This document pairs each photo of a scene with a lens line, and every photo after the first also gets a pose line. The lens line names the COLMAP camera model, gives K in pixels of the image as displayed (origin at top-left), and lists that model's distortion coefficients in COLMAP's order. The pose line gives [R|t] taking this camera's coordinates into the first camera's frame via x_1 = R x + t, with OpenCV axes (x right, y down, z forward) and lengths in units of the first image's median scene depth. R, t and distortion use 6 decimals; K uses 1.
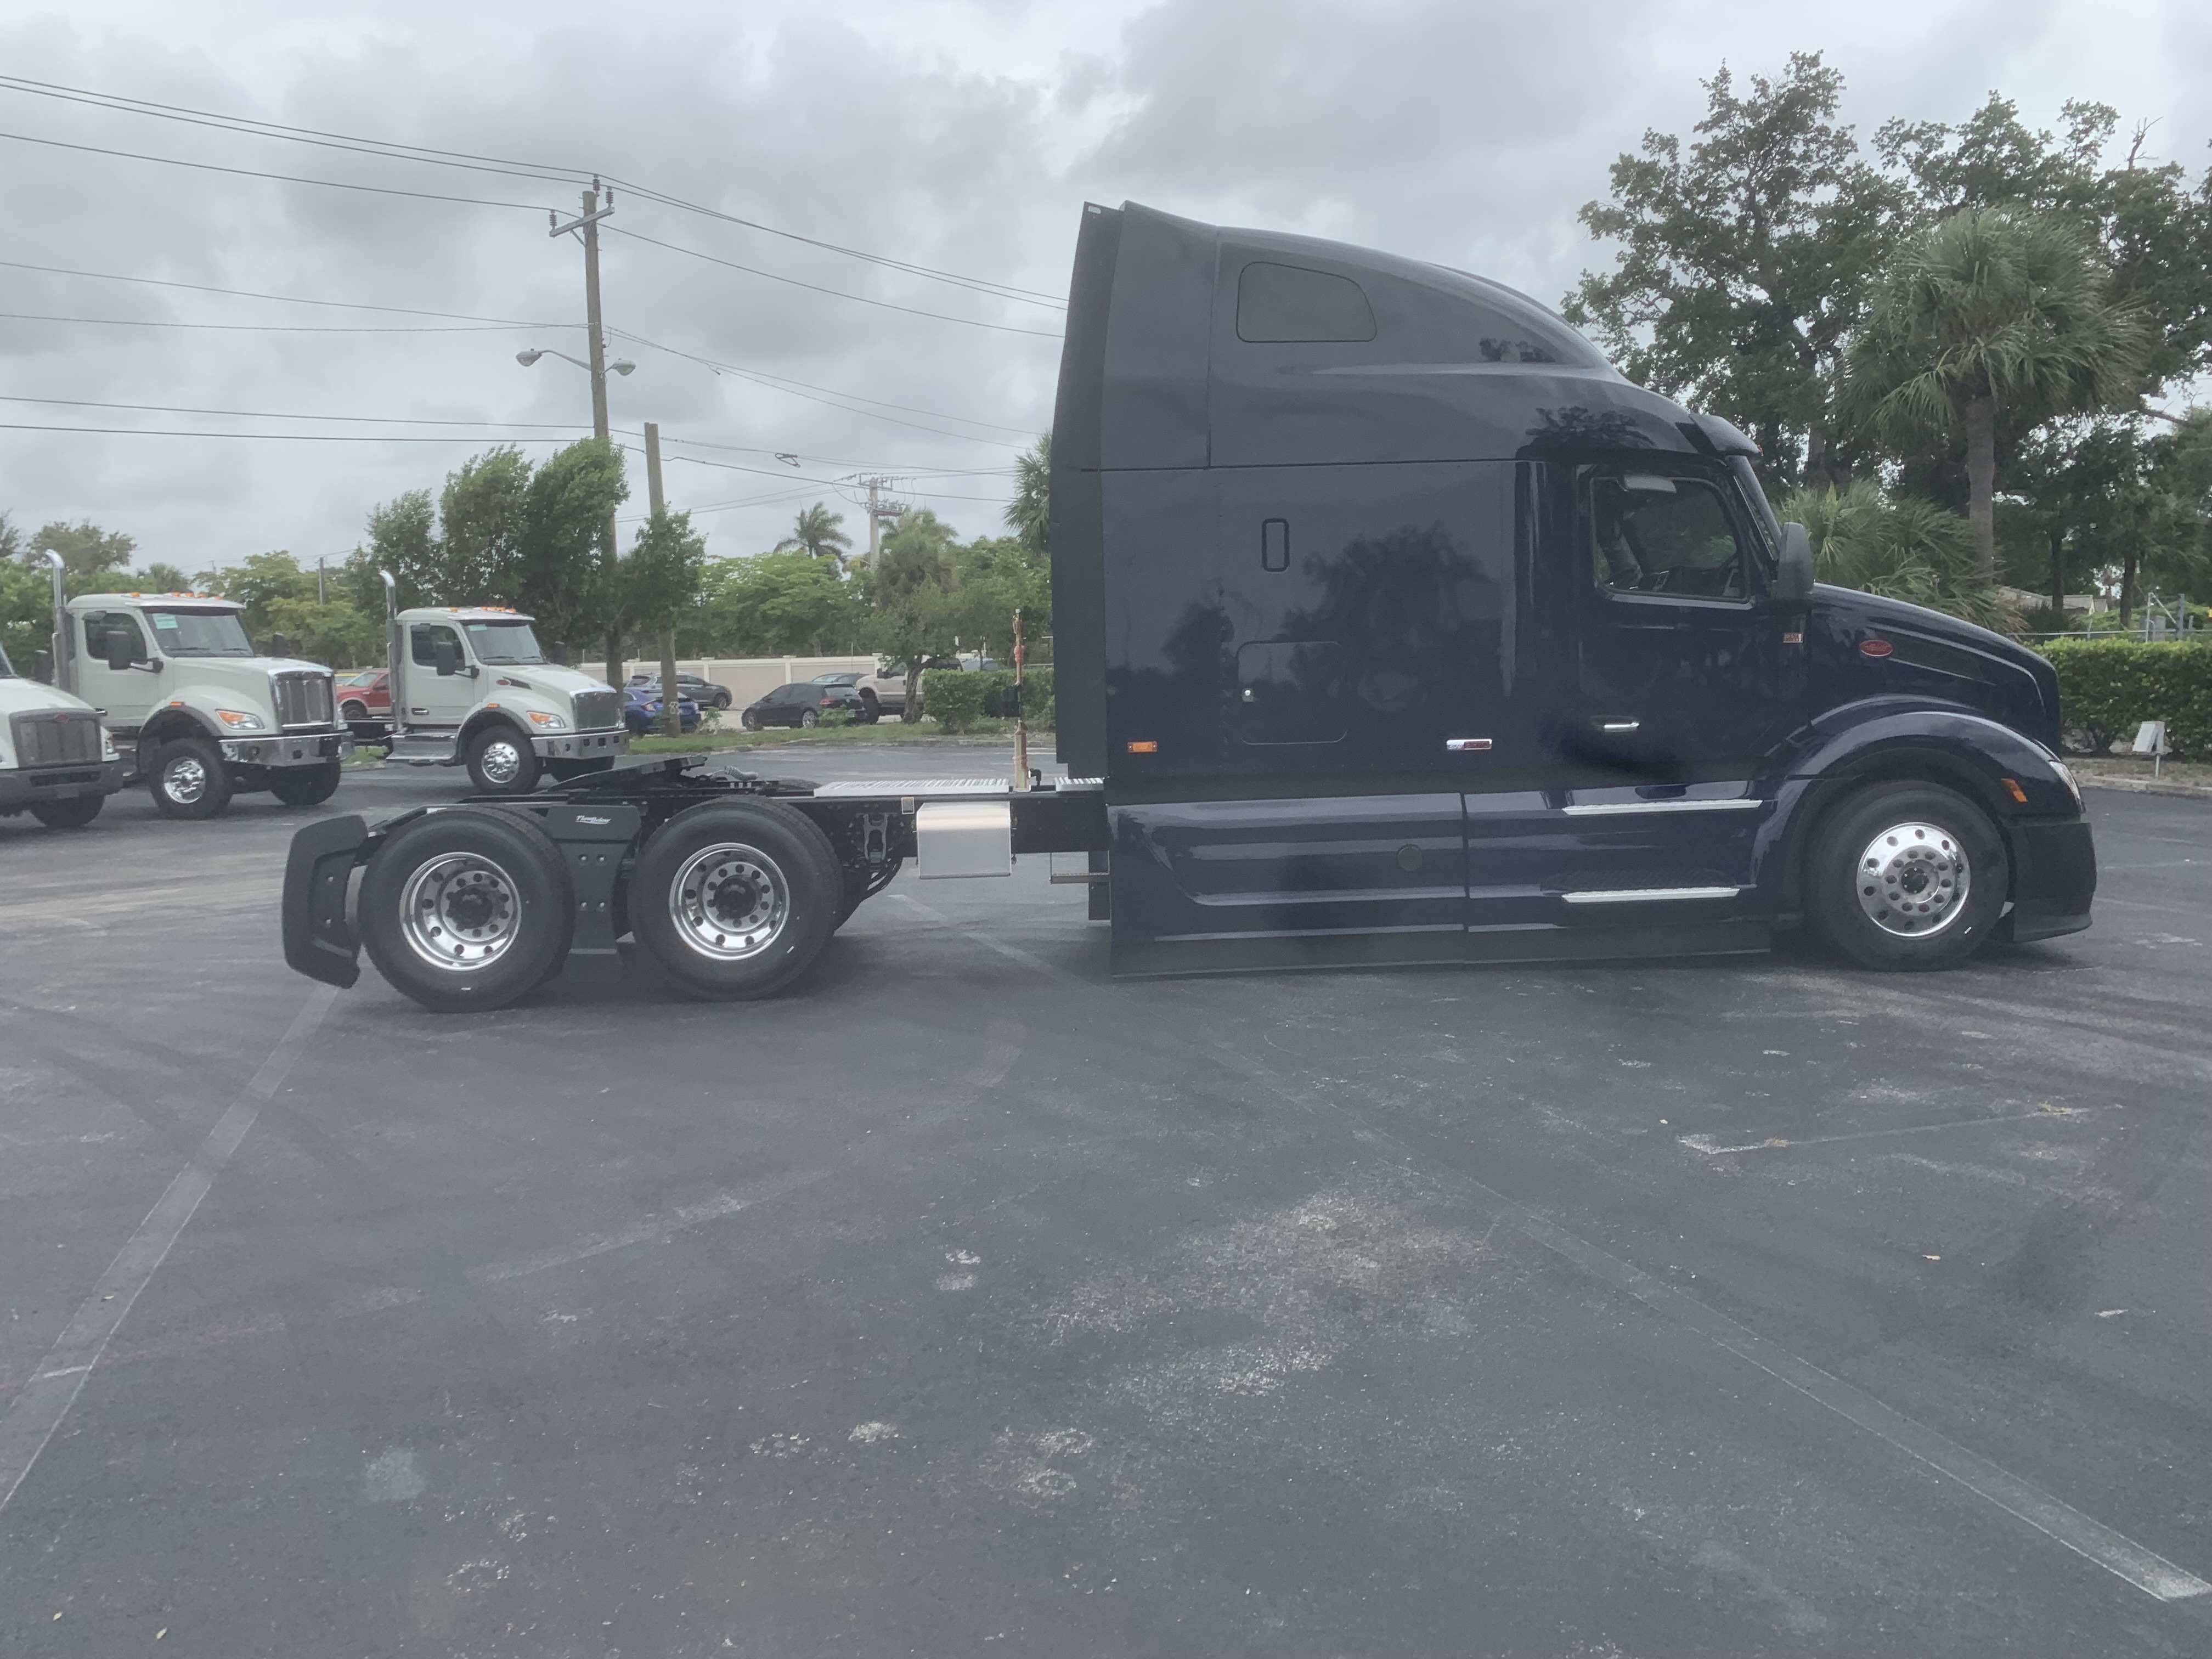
lens RADIAL K [[1694.2, 0, 1103.8], [0, 1694.2, 840.8], [0, 0, 1]] dist [0.031537, -0.042370]
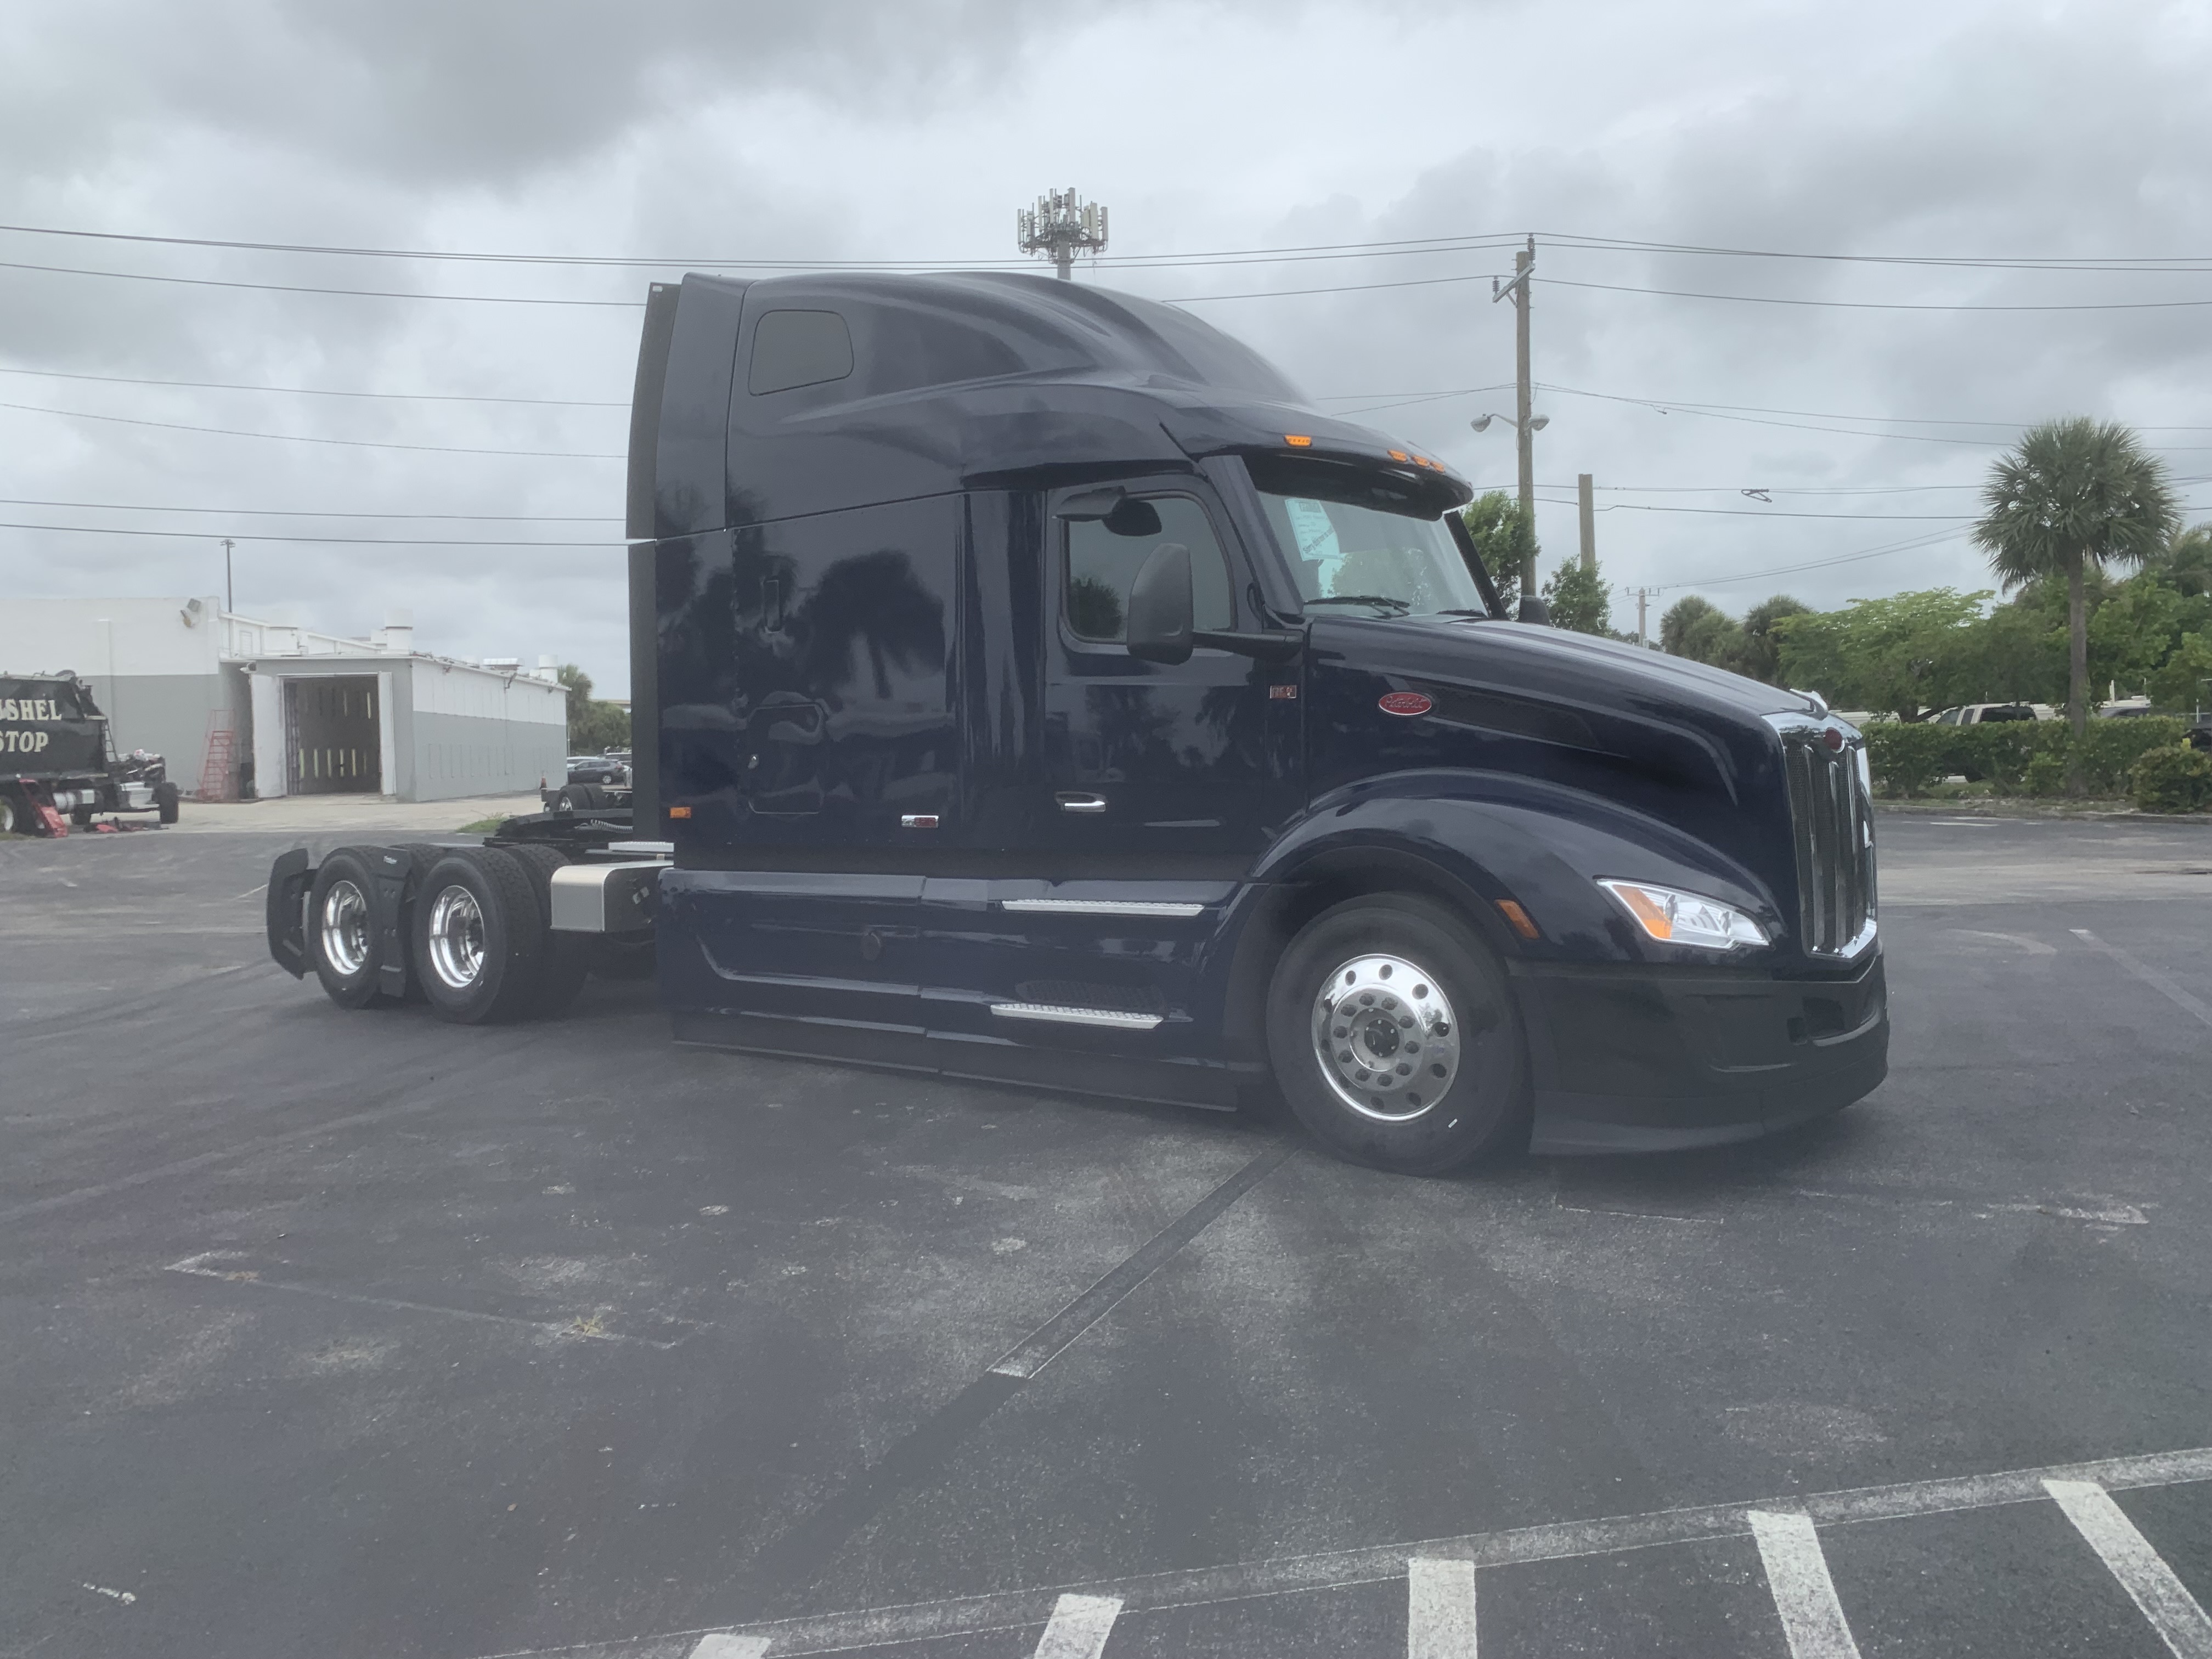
lens RADIAL K [[1694.2, 0, 1053.6], [0, 1694.2, 837.6], [0, 0, 1]] dist [0.031537, -0.042370]
pose [[0.742053, 0.039917, -0.669152, 0.833619], [-0.062119, 0.998025, -0.009352, -0.043364], [0.667457, 0.048507, 0.743067, 0.393955]]
